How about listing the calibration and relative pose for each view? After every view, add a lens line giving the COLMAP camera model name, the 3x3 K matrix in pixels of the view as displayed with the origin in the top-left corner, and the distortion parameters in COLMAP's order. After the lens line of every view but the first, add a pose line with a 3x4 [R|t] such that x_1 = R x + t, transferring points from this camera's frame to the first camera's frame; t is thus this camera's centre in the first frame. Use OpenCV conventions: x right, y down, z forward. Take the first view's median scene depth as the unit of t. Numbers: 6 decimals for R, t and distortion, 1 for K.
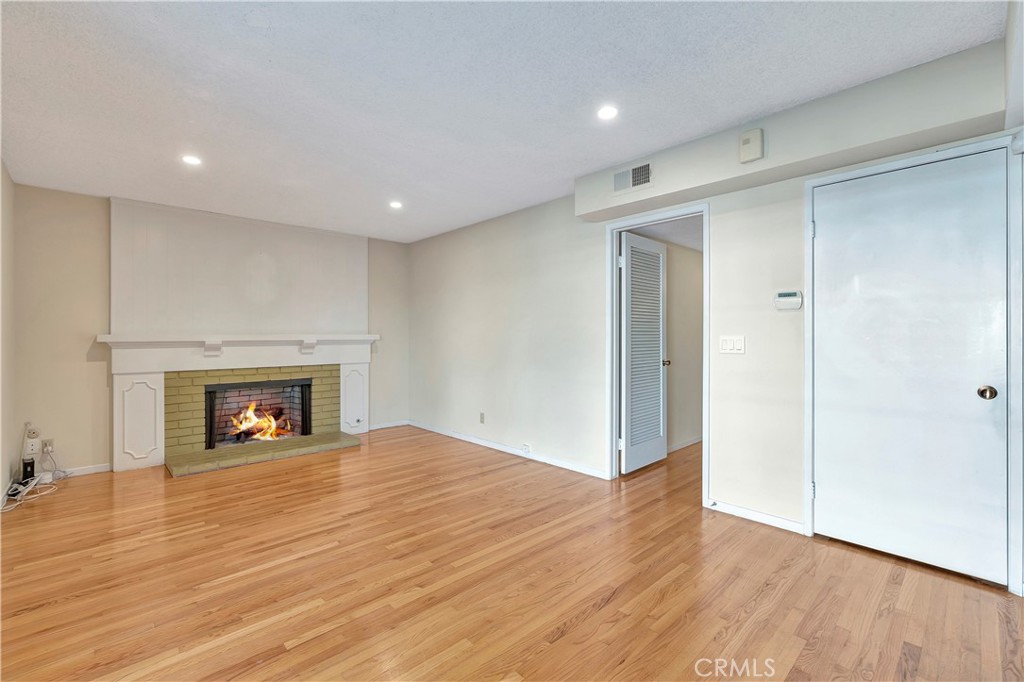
lens RADIAL K [[450.1, 0, 507.3], [0, 450.1, 336.6], [0, 0, 1]] dist [-0.003920, -0.000241]
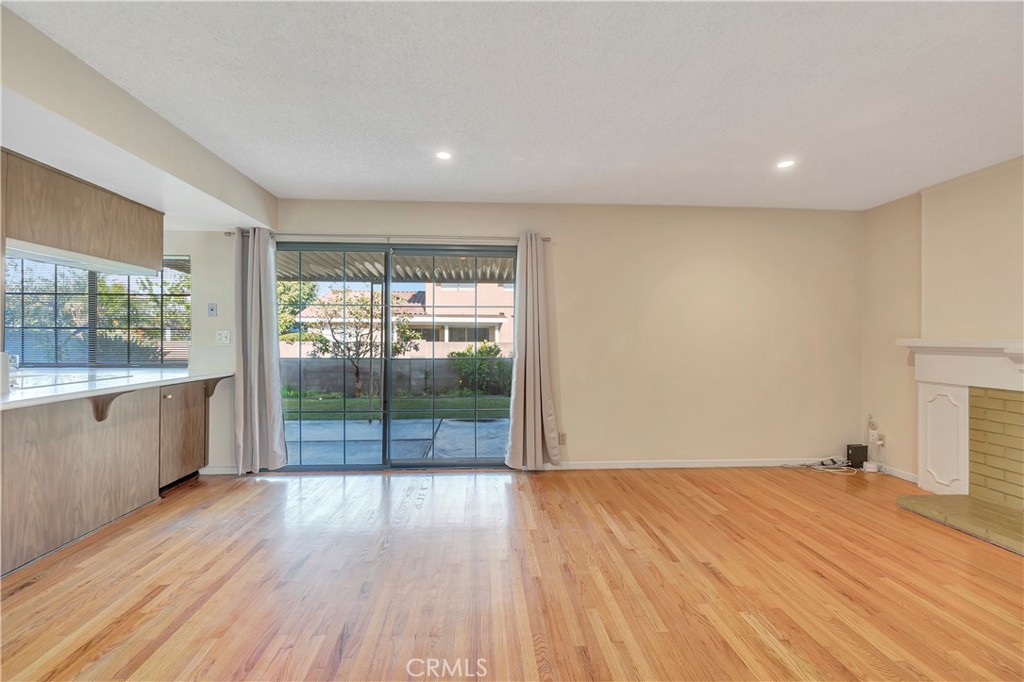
lens RADIAL K [[434.5, 0, 512.3], [0, 434.5, 336.9], [0, 0, 1]] dist [0.000169, 0.000353]
pose [[-0.623075, -0.002882, -0.782157, 0.346928], [-0.004371, 0.999990, -0.000203, -0.004209], [0.782150, 0.003292, -0.623082, 0.906021]]
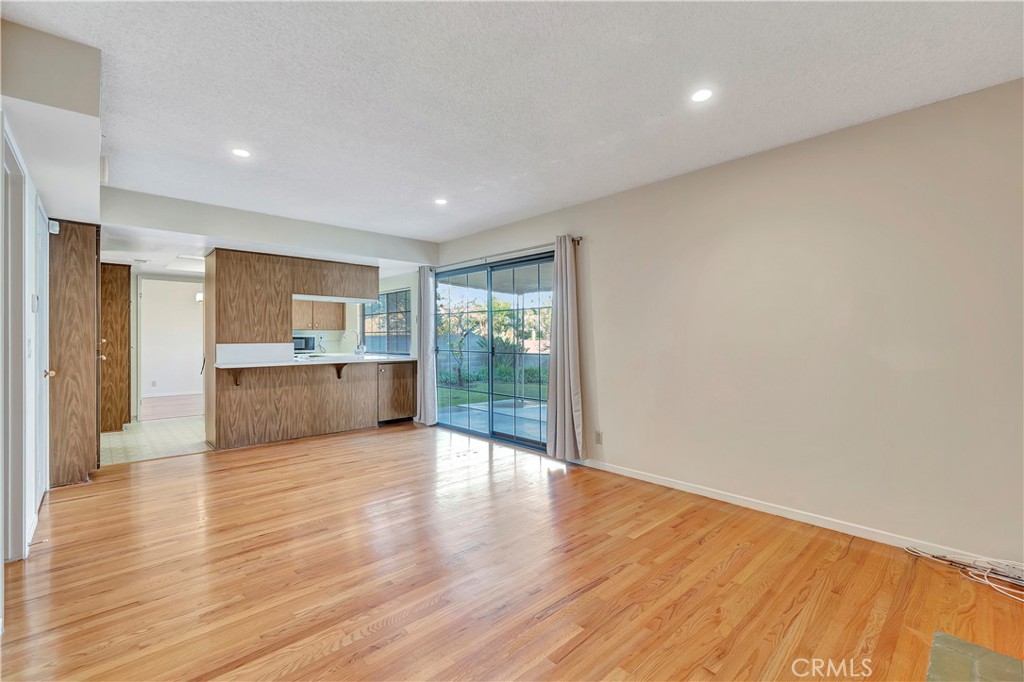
lens RADIAL K [[450.1, 0, 507.3], [0, 450.1, 336.6], [0, 0, 1]] dist [-0.003920, -0.000241]
pose [[-0.999985, 0.005379, 0.001144, -0.308407], [0.005377, 0.999983, -0.002114, 0.002456], [-0.001155, -0.002108, -0.999997, 1.393244]]
